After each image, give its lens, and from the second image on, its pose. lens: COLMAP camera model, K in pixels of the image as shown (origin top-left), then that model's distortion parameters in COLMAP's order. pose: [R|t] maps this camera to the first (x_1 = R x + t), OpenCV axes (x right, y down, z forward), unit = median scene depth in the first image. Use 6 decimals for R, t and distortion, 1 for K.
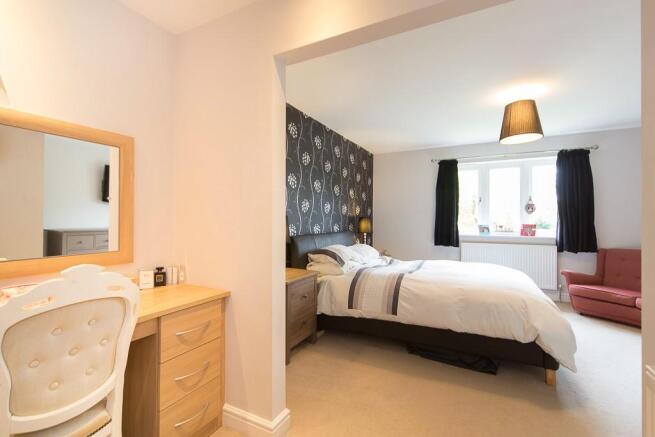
lens RADIAL K [[300.7, 0, 327.5], [0, 300.7, 218.5], [0, 0, 1]] dist [0.088410, 0.000026]
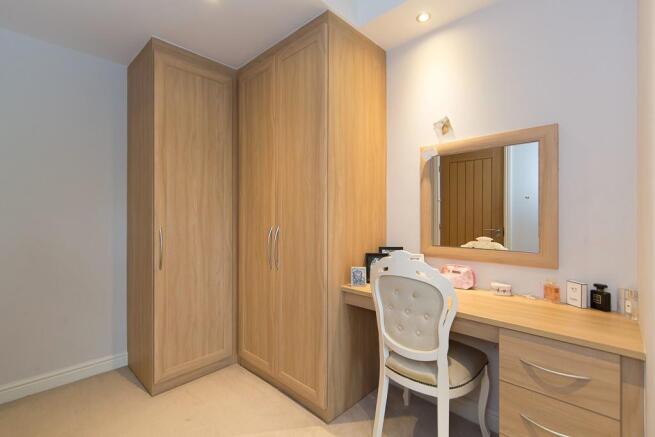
lens RADIAL K [[296.7, 0, 300.1], [0, 296.7, 216.6], [0, 0, 1]] dist [-0.000386, 0.000062]
pose [[-0.320338, -0.001492, -0.947302, 0.175916], [0.002301, 0.999995, -0.002353, -0.001577], [0.947301, -0.002934, -0.320332, 0.279585]]
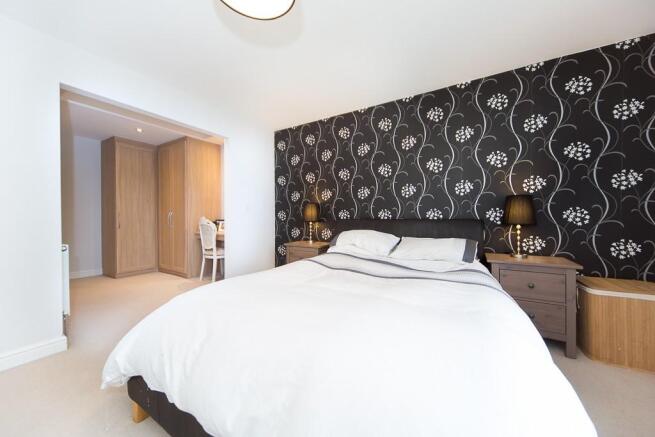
lens RADIAL K [[243.9, 0, 327.5], [0, 243.9, 218.5], [0, 0, 1]] dist [0.001451, 0.000104]
pose [[-0.068728, 0.006155, -0.997616, 0.733346], [0.005891, 0.999966, 0.005763, 0.040394], [0.997618, -0.005481, -0.068762, 0.832926]]
